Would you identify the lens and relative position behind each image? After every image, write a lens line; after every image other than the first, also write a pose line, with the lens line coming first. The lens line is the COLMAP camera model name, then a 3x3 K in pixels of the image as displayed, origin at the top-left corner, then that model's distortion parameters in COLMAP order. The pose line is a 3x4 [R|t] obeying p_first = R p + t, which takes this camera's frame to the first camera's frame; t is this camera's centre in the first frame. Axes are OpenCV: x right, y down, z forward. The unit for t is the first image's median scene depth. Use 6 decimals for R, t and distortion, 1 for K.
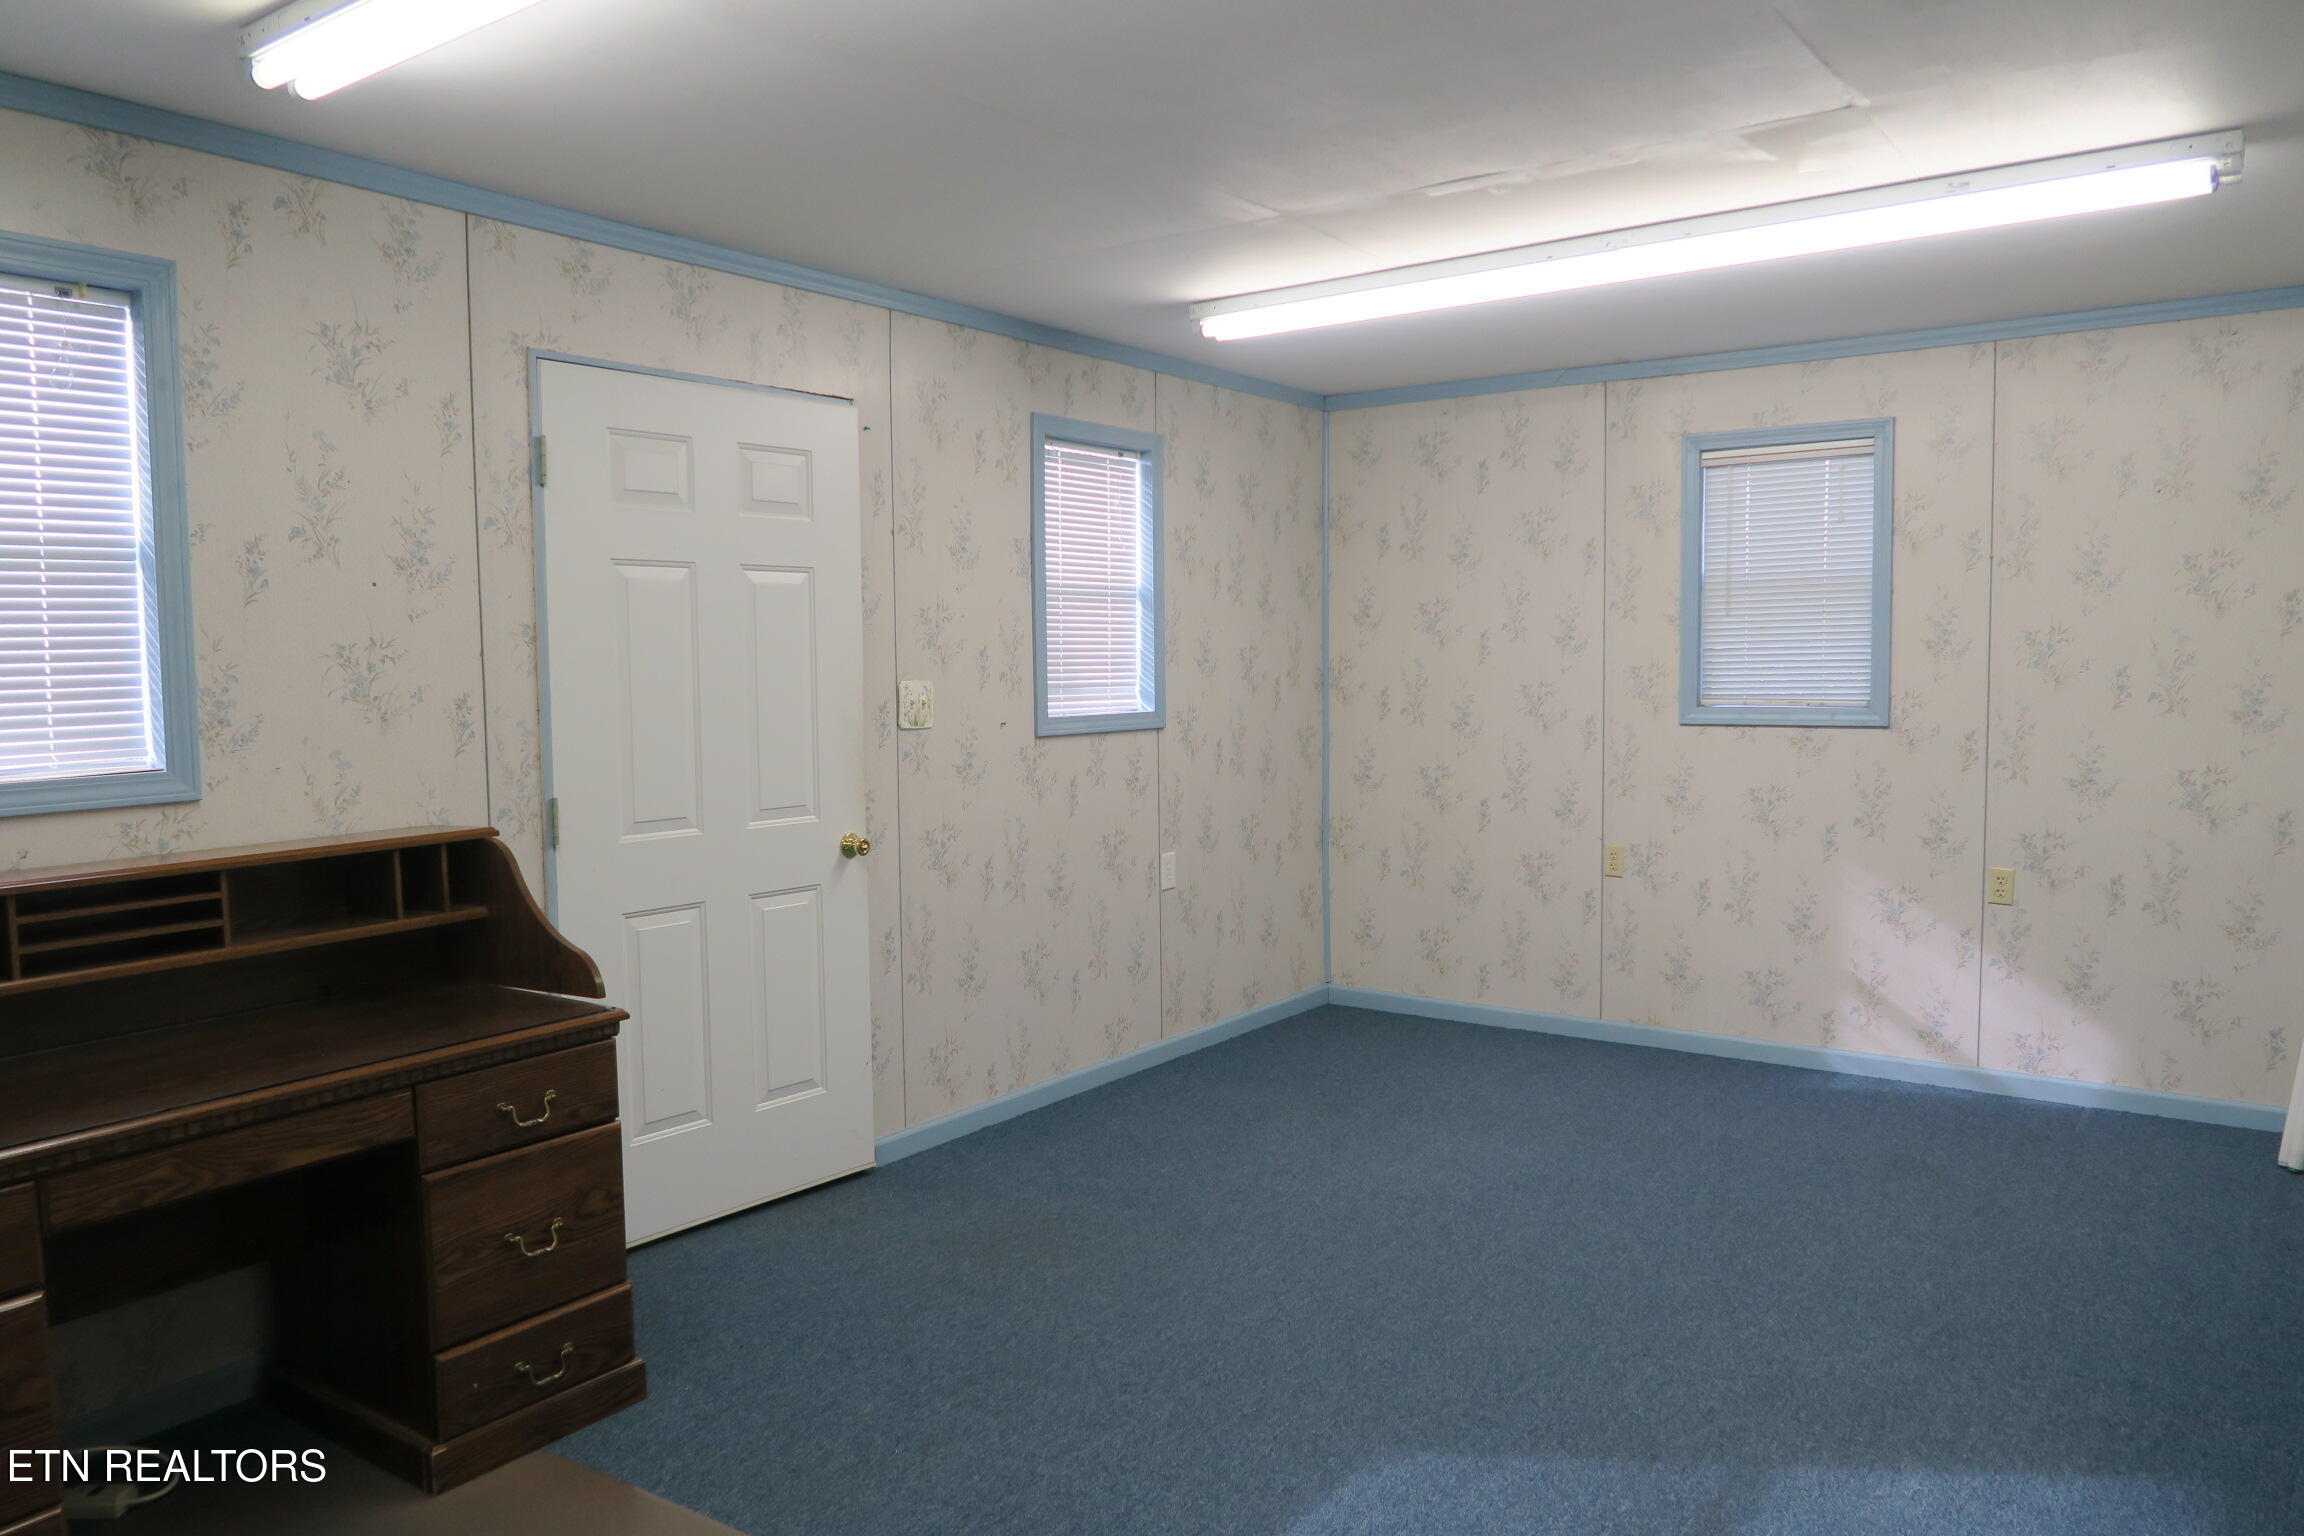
lens RADIAL K [[1594.1, 0, 1154.1], [0, 1594.1, 777.3], [0, 0, 1]] dist [-0.021383, 0.009452]
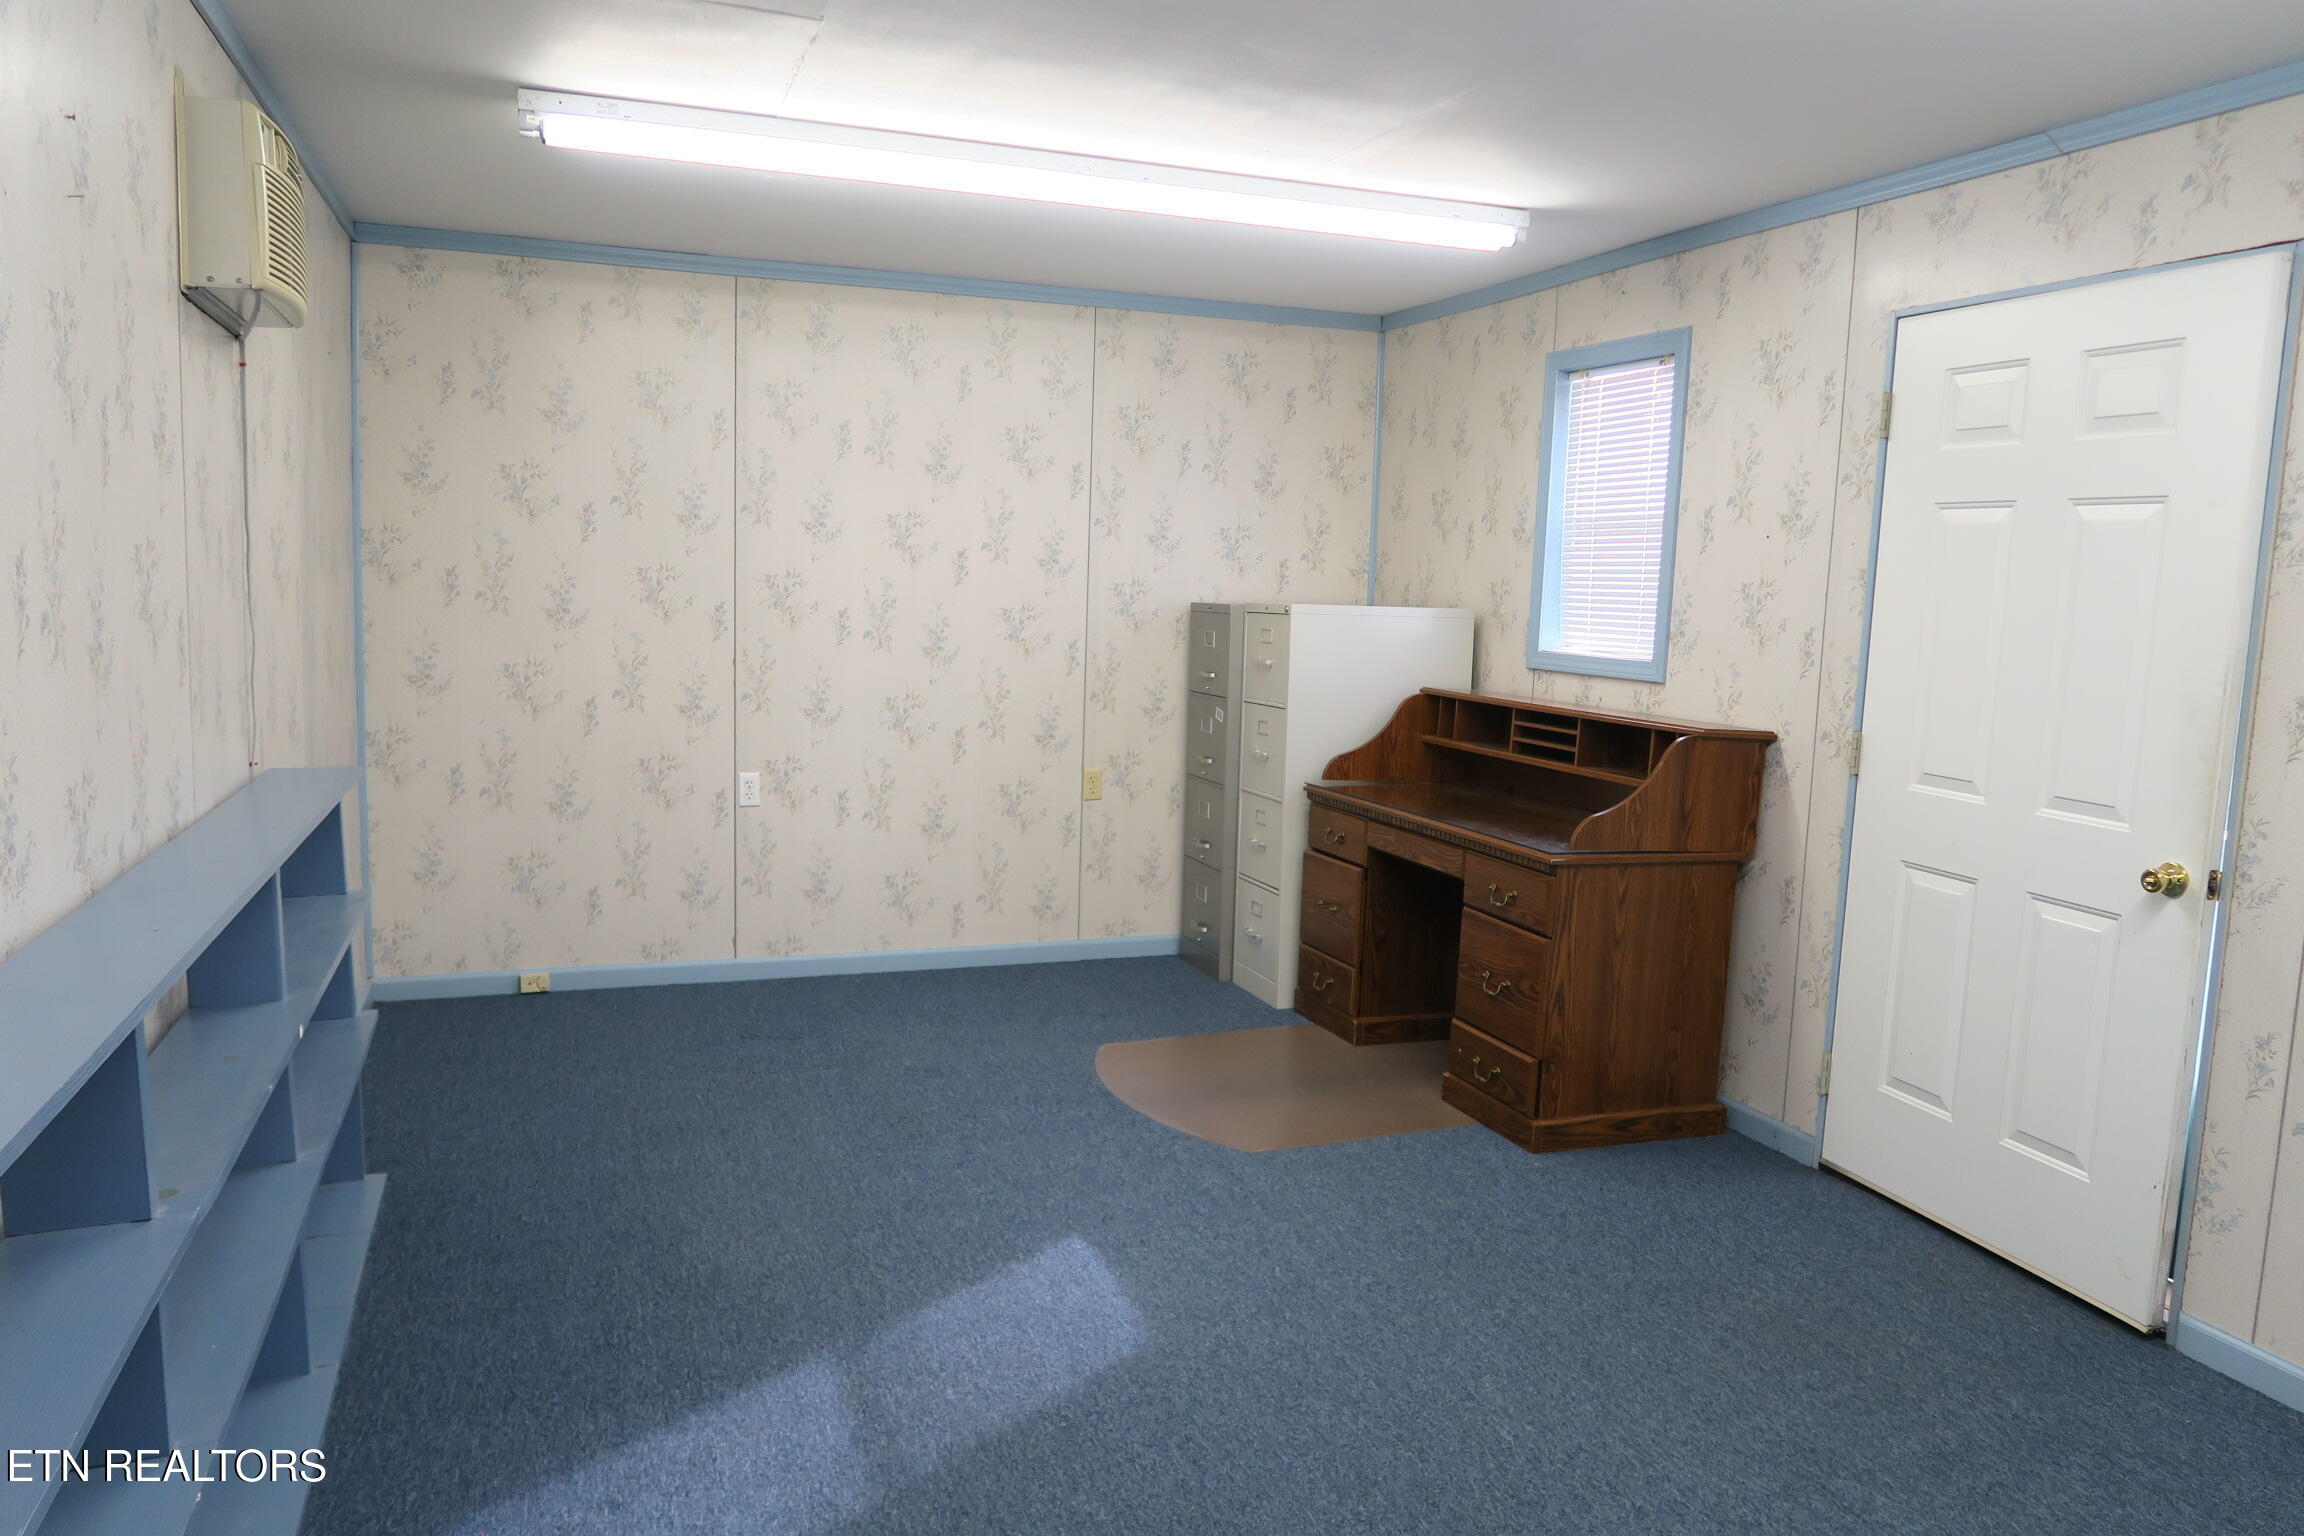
lens RADIAL K [[1594.1, 0, 1150.2], [0, 1594.1, 762.8], [0, 0, 1]] dist [-0.021383, 0.009452]
pose [[-0.559905, 0.099786, -0.822526, 0.898755], [-0.086593, 0.980238, 0.177864, -0.133329], [0.824020, 0.170812, -0.540199, 1.370233]]
